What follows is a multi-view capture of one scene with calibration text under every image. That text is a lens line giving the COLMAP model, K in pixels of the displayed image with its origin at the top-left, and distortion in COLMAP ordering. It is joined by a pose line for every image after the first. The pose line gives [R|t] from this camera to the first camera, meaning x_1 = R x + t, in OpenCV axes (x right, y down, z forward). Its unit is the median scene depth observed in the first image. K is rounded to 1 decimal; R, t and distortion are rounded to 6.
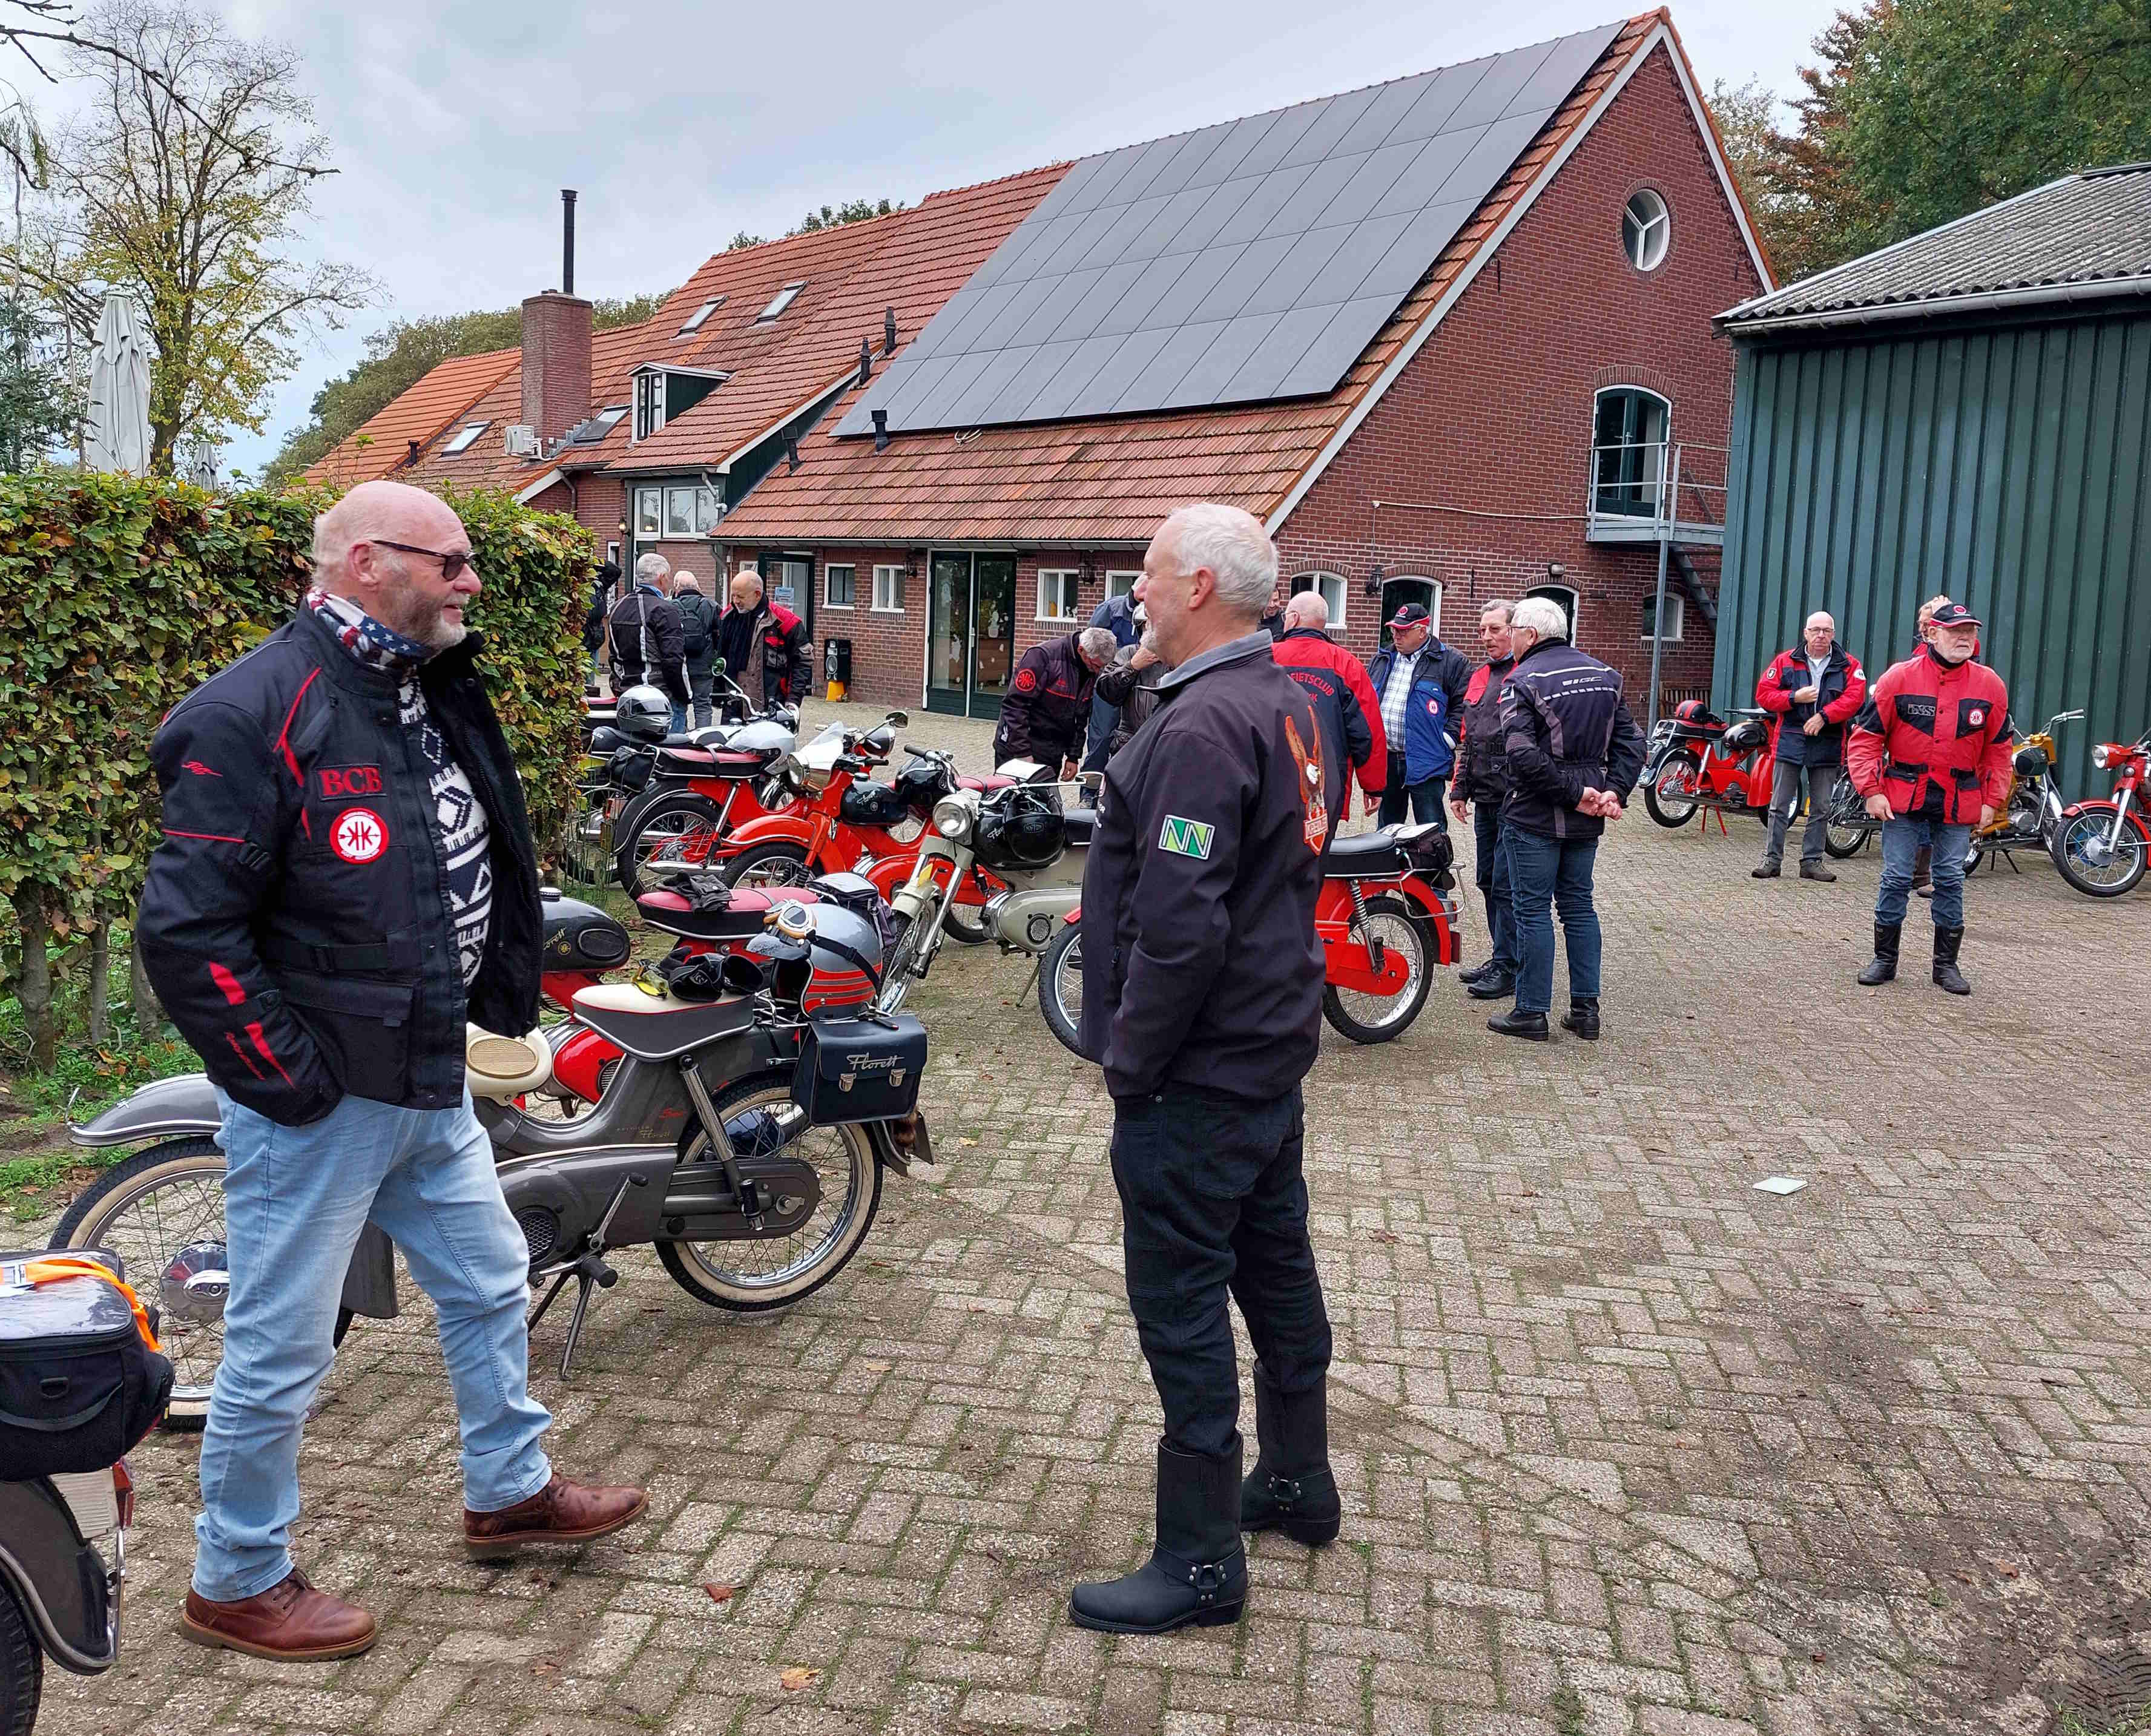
lens RADIAL K [[2161.7, 0, 1075.5], [0, 2161.7, 868.0], [0, 0, 1]] dist [0.311717, -0.838317]
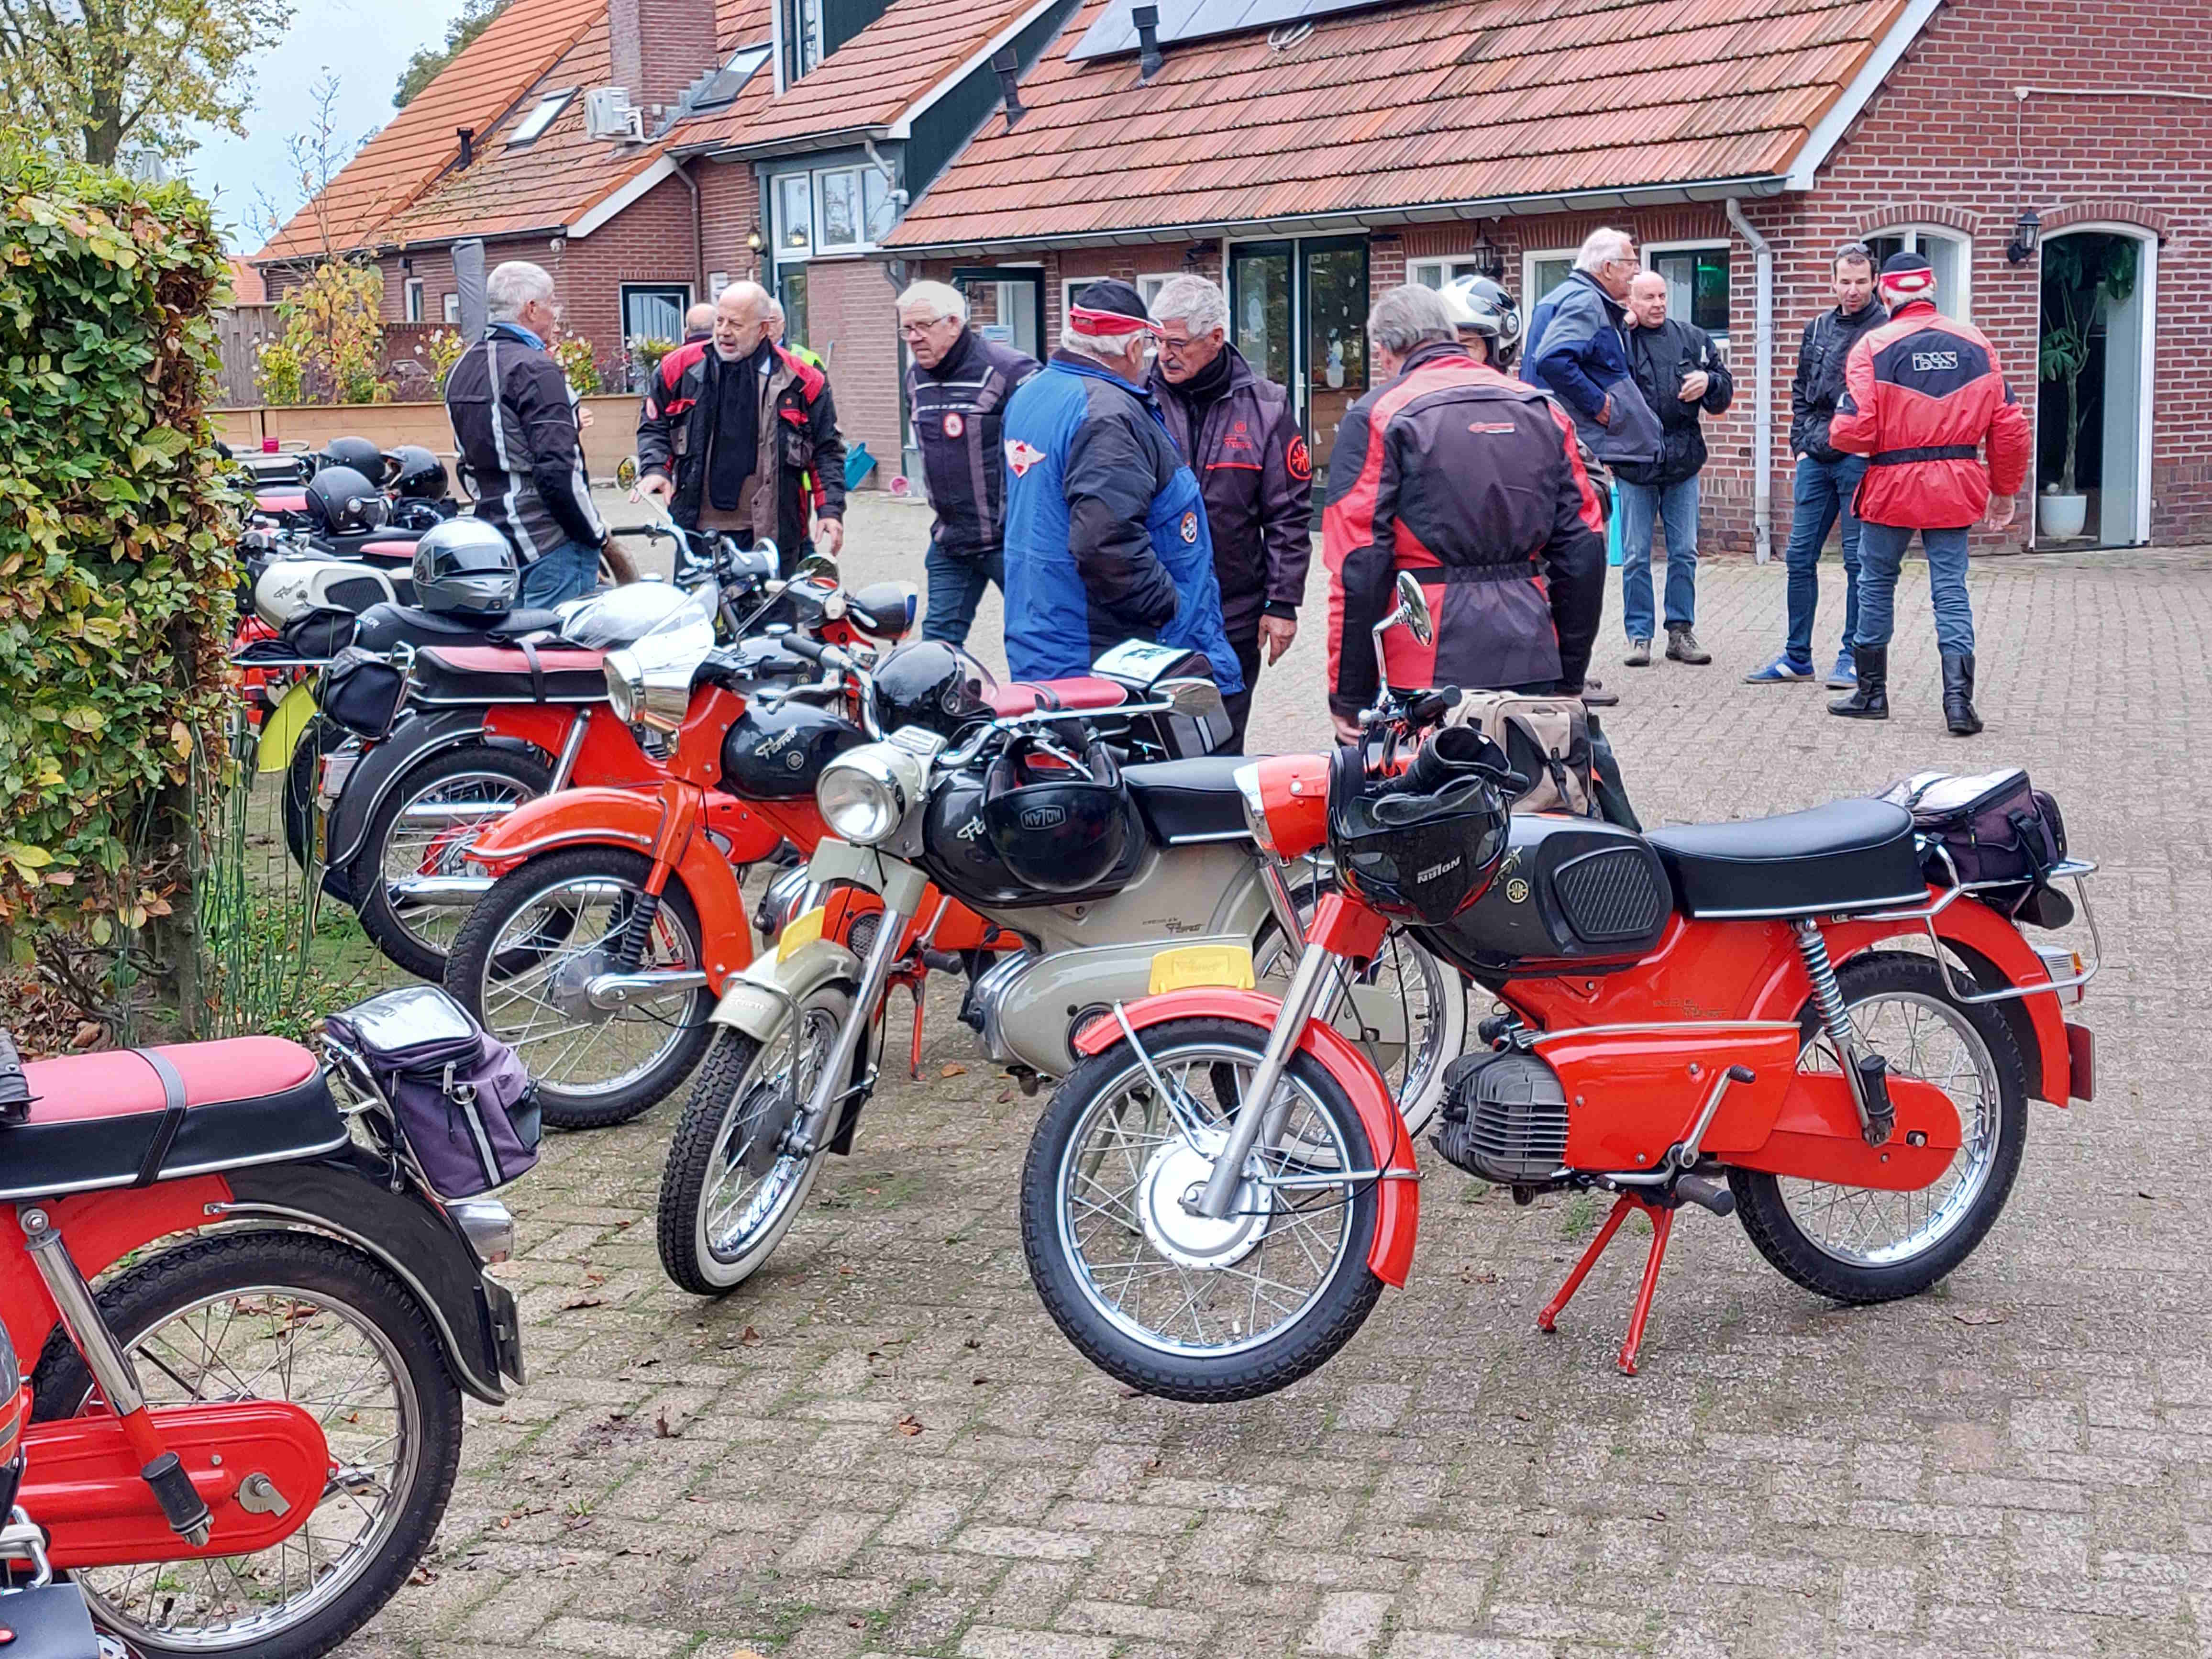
lens RADIAL K [[3218.6, 0, 1106.0], [0, 3218.6, 829.5], [0, 0, 1]] dist [0.355950, -1.209252]
pose [[0.985681, -0.033213, -0.165316, 0.043941], [0.037595, 0.999018, 0.023450, -0.013651], [0.164375, -0.029330, 0.985962, 0.160813]]
